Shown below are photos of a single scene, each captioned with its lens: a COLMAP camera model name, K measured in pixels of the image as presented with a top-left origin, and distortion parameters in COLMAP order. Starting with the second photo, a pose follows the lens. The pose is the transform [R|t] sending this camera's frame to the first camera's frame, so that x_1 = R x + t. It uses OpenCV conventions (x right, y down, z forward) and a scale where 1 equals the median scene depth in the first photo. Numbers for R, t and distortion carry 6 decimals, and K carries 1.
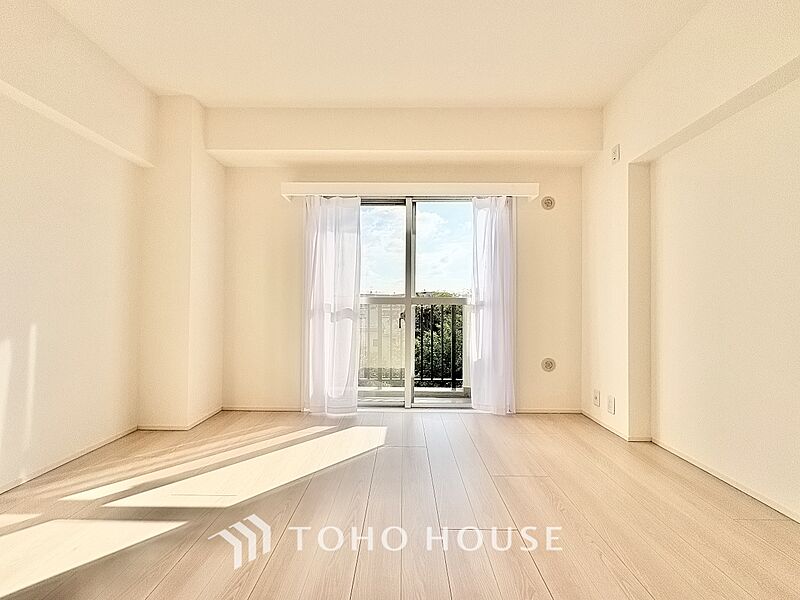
lens RADIAL K [[318.3, 0, 398.5], [0, 318.3, 298.8], [0, 0, 1]] dist [-0.001947, 0.000166]
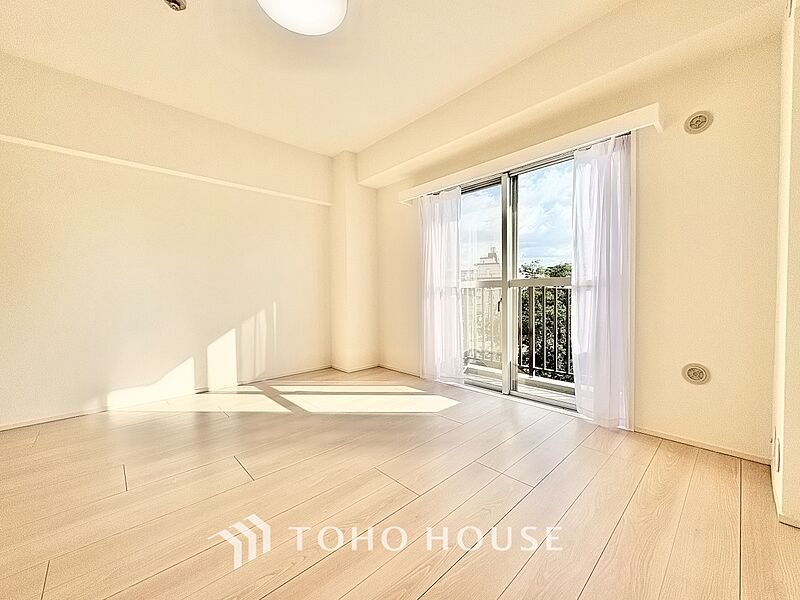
lens RADIAL K [[318.3, 0, 399.2], [0, 318.3, 298.9], [0, 0, 1]] dist [-0.001947, 0.000166]
pose [[0.693481, 0.003797, -0.720465, 0.513491], [0.030718, 0.998921, 0.034833, 0.009453], [0.719820, -0.046287, 0.692616, 0.107970]]
